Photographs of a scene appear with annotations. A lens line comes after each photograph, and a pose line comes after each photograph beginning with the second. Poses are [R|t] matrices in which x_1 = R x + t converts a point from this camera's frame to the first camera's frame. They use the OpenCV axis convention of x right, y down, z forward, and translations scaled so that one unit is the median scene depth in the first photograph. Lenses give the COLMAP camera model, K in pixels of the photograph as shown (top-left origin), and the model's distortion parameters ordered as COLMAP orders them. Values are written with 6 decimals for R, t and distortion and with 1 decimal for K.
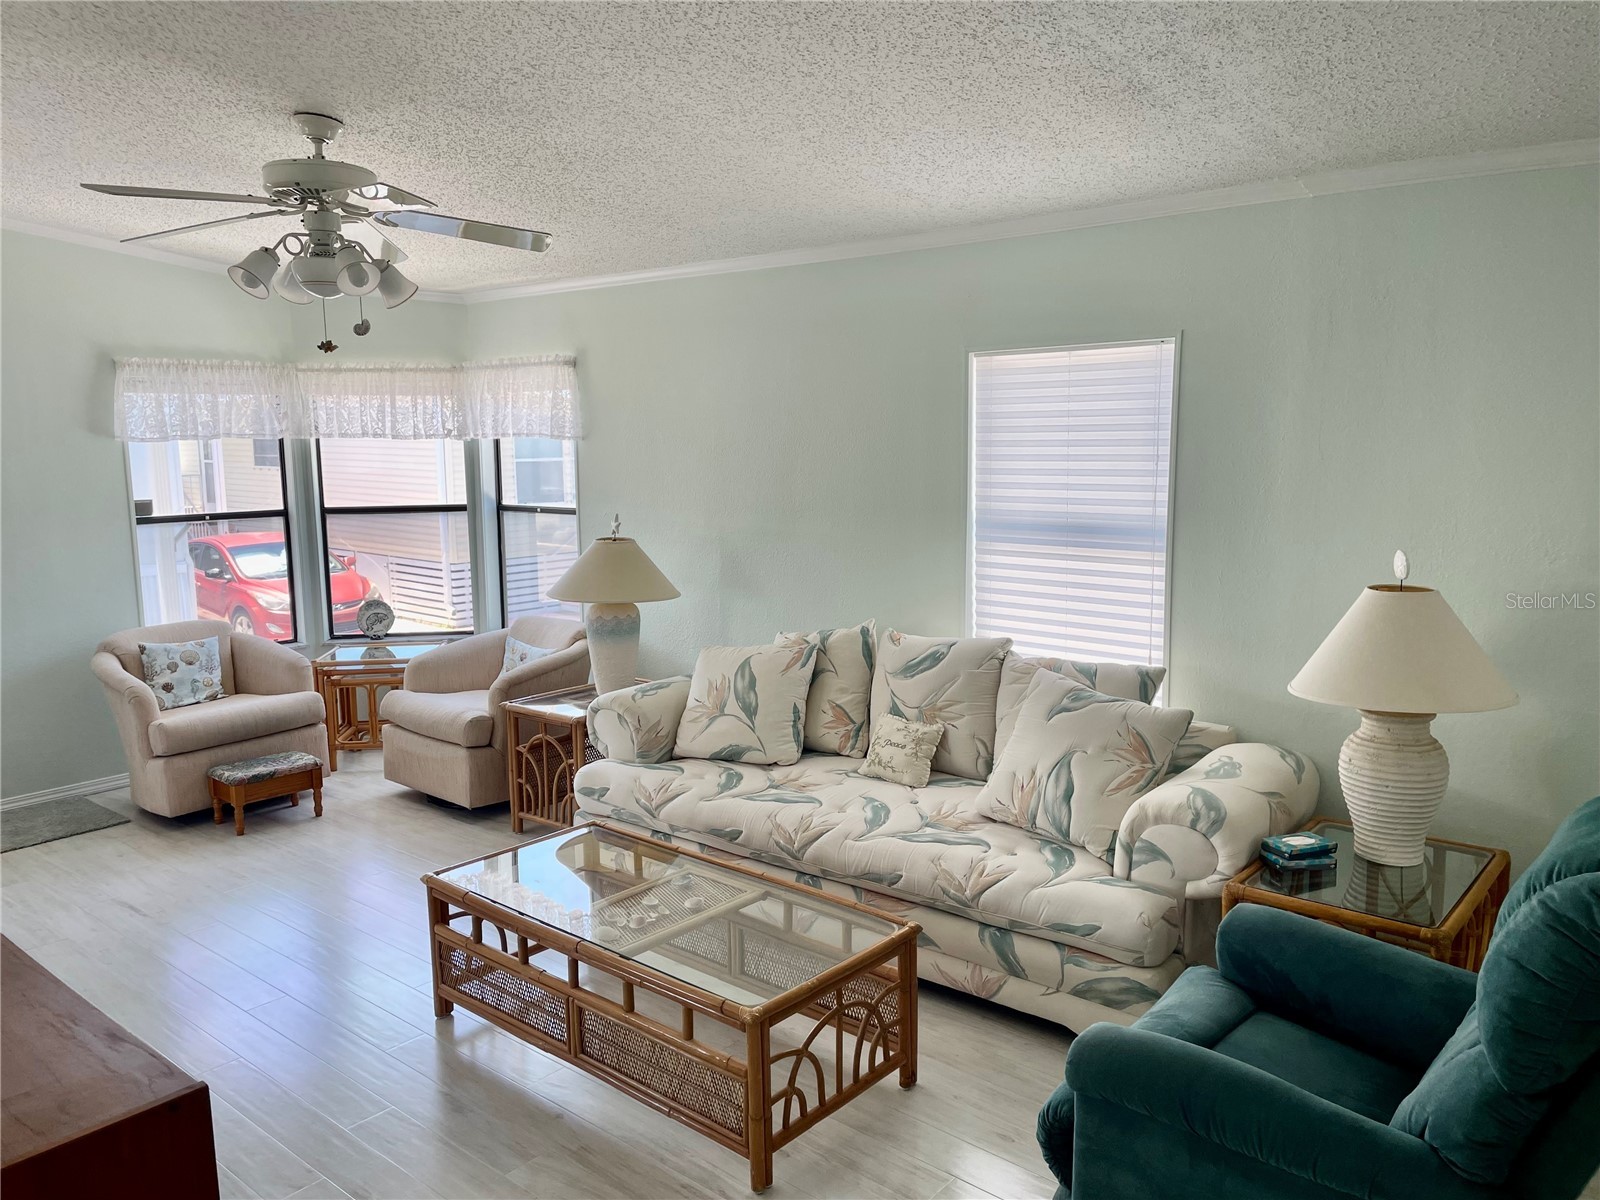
lens RADIAL K [[1204.3, 0, 805.0], [0, 1204.3, 598.7], [0, 0, 1]] dist [0.075762, -0.093192]
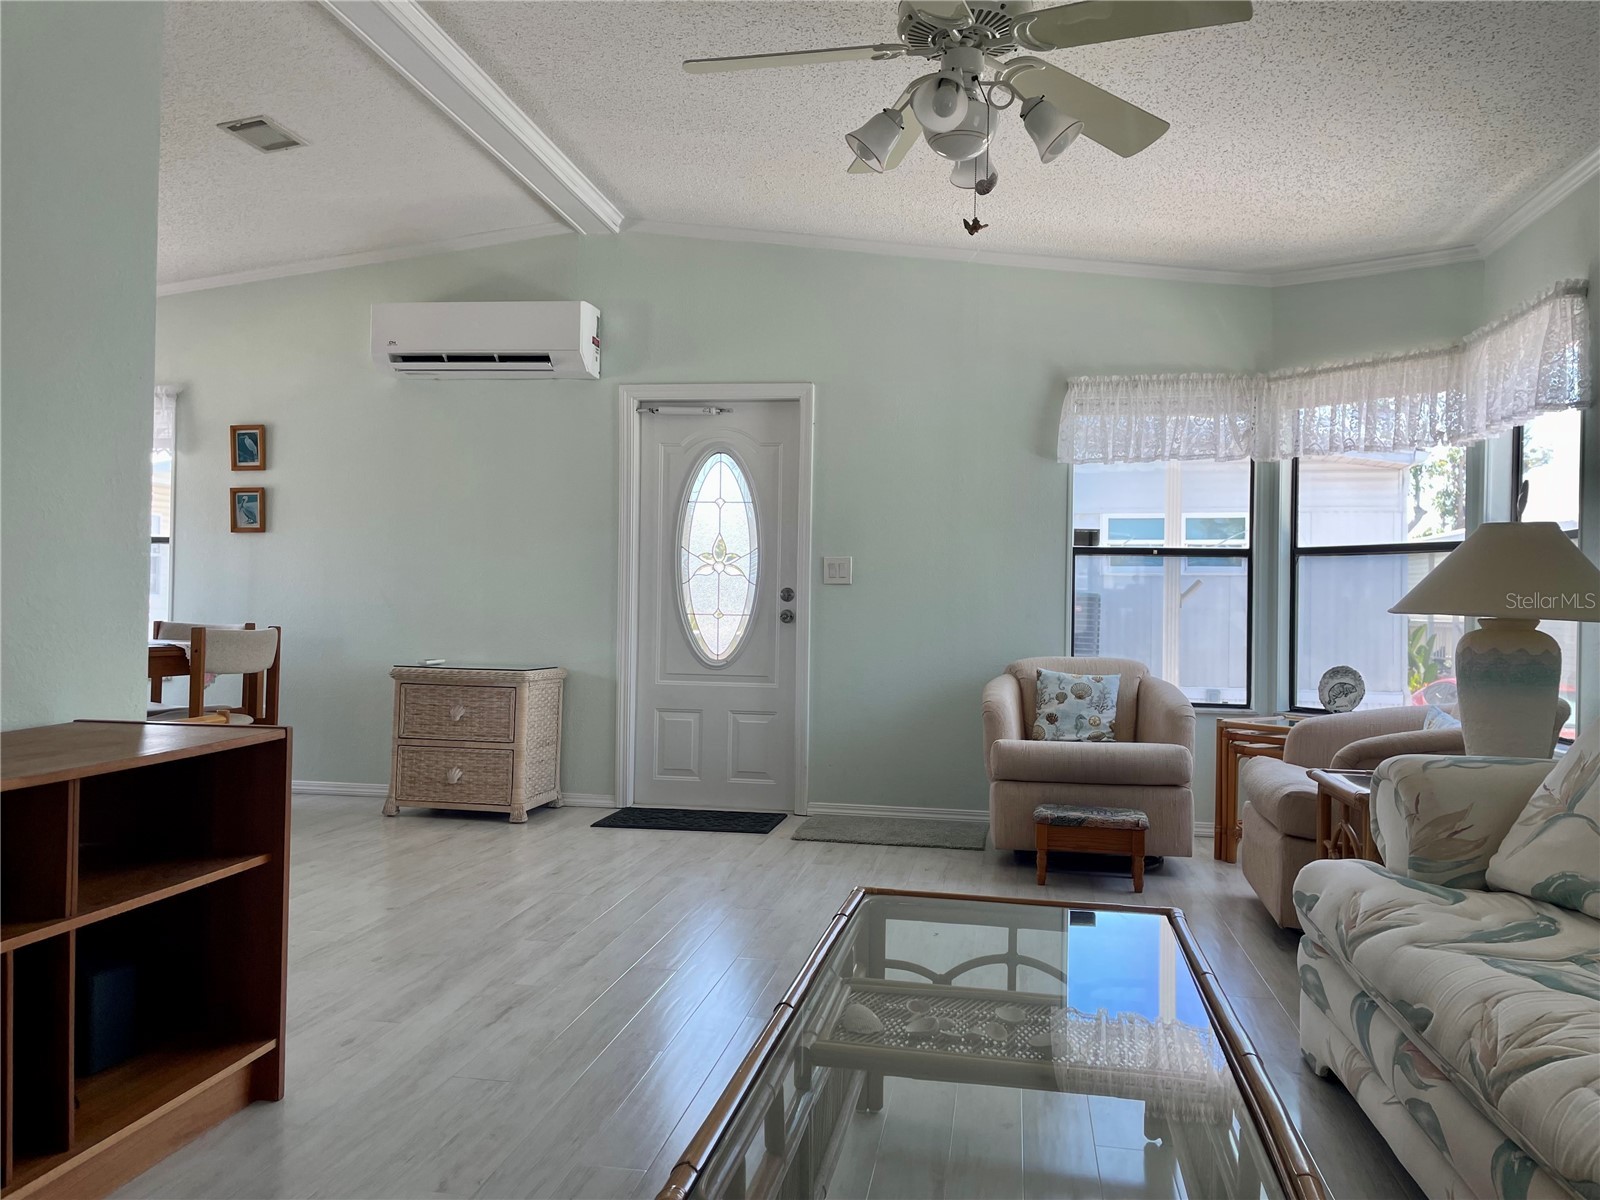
lens RADIAL K [[1204.3, 0, 803.3], [0, 1204.3, 591.1], [0, 0, 1]] dist [0.075762, -0.093192]
pose [[0.504080, 0.011379, -0.863582, 0.163154], [-0.144354, 0.986957, -0.071257, 0.068408], [0.851507, 0.160581, 0.499148, 0.364255]]
